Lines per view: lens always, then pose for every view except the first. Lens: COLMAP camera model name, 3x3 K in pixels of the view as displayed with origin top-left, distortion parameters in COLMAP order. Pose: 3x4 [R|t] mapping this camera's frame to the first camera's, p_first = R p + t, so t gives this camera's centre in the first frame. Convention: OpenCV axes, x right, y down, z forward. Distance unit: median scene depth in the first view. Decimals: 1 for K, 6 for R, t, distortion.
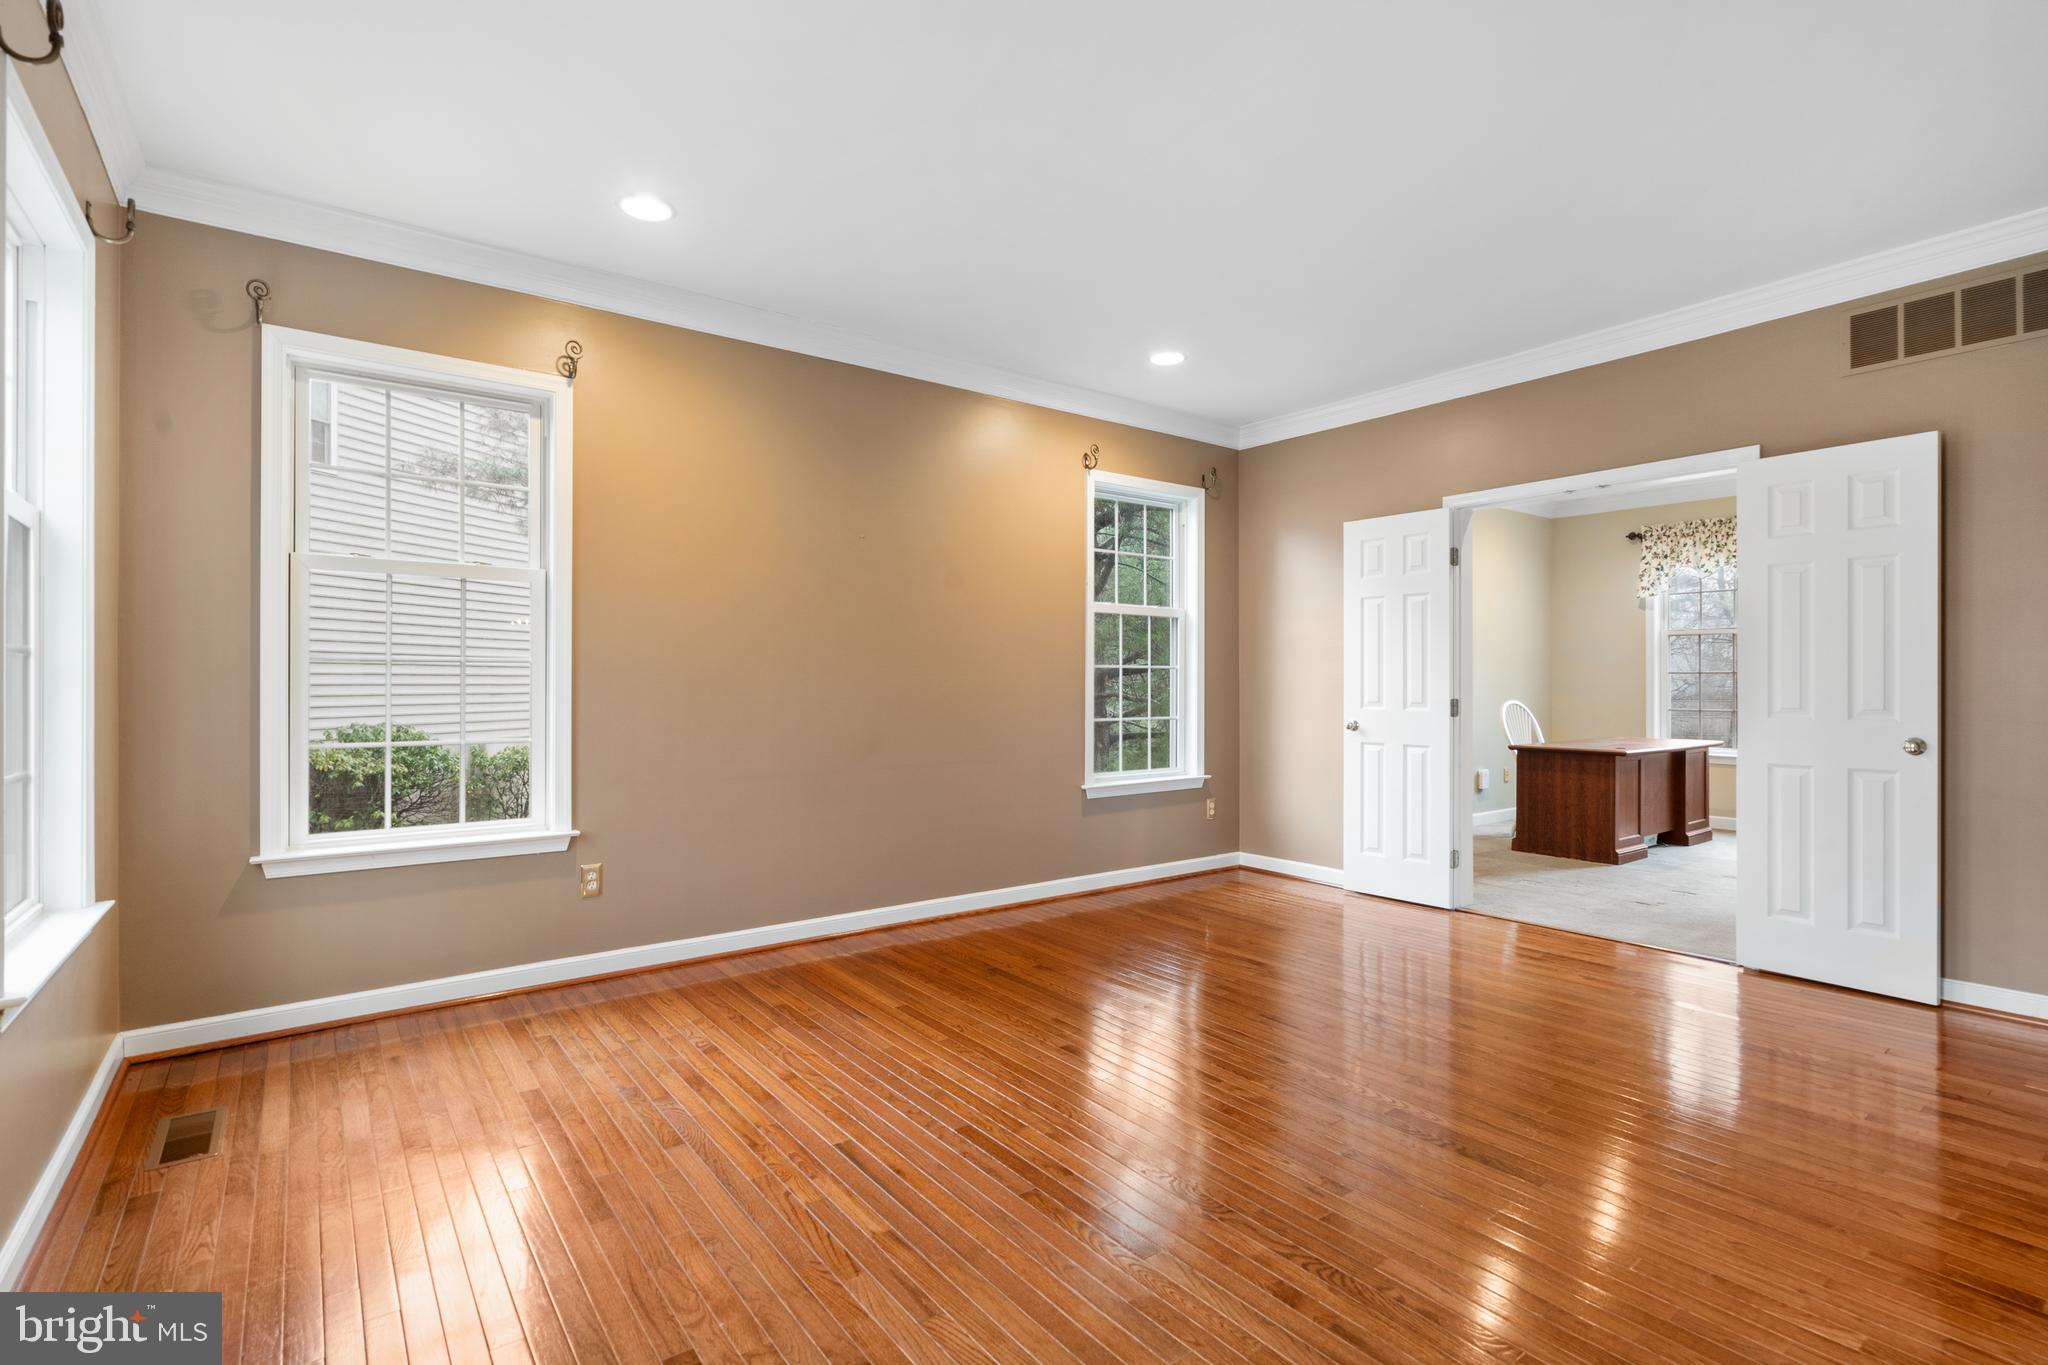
lens RADIAL K [[946.0, 0, 1005.3], [0, 946.0, 698.4], [0, 0, 1]] dist [-0.002412, 0.000831]
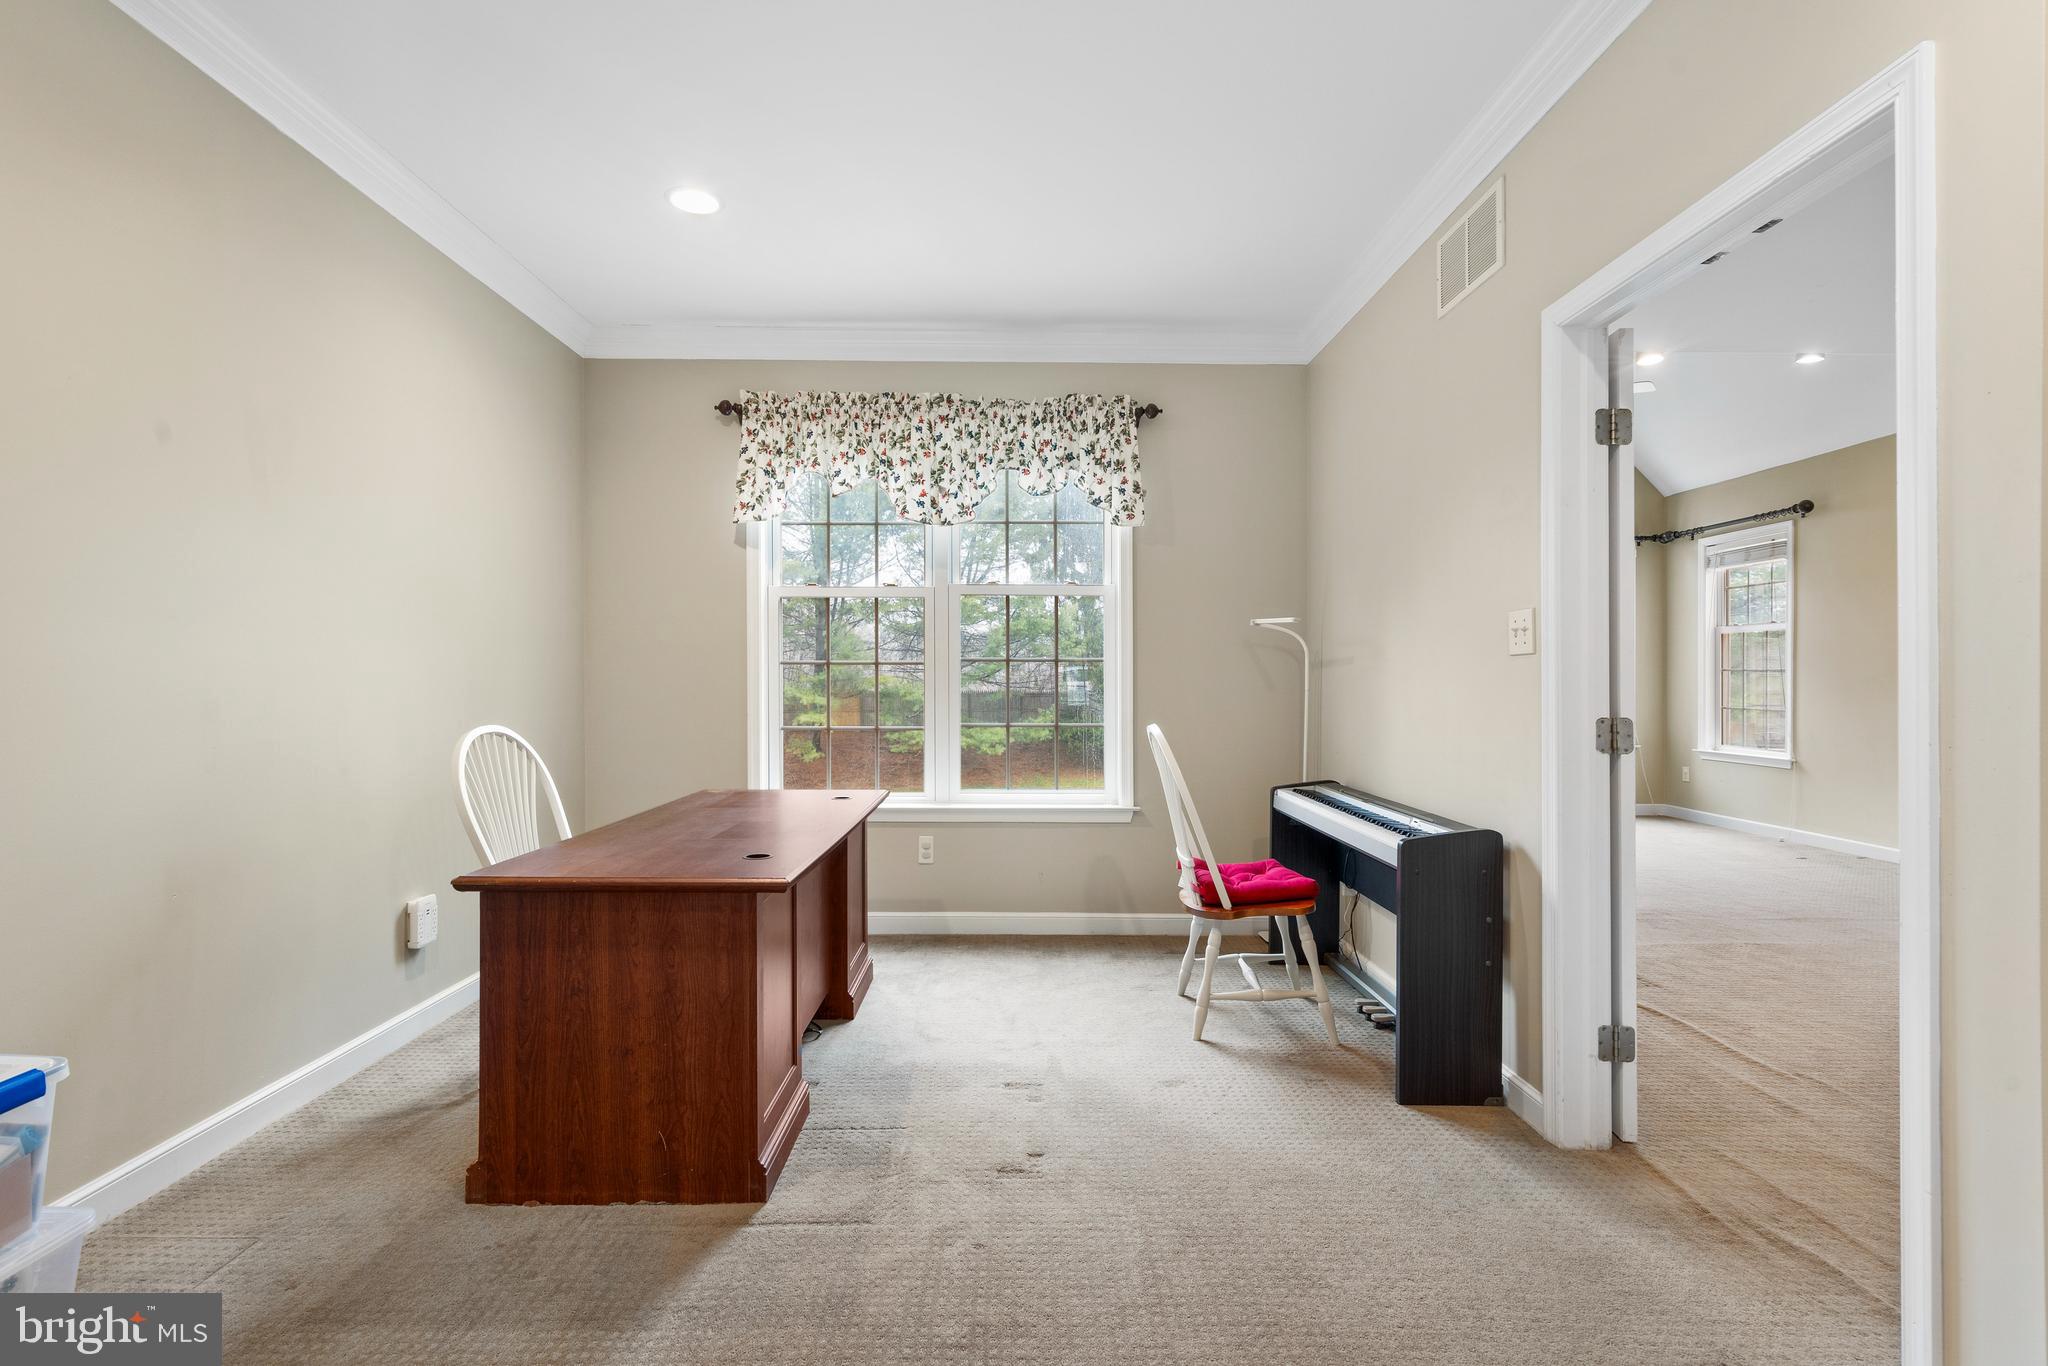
lens RADIAL K [[946.0, 0, 1021.8], [0, 946.0, 674.1], [0, 0, 1]] dist [-0.002412, 0.000831]
pose [[0.577105, 0.004732, 0.816656, 0.334143], [0.011218, 0.999843, -0.013720, -0.010711], [-0.816593, 0.017079, 0.576961, 0.575518]]
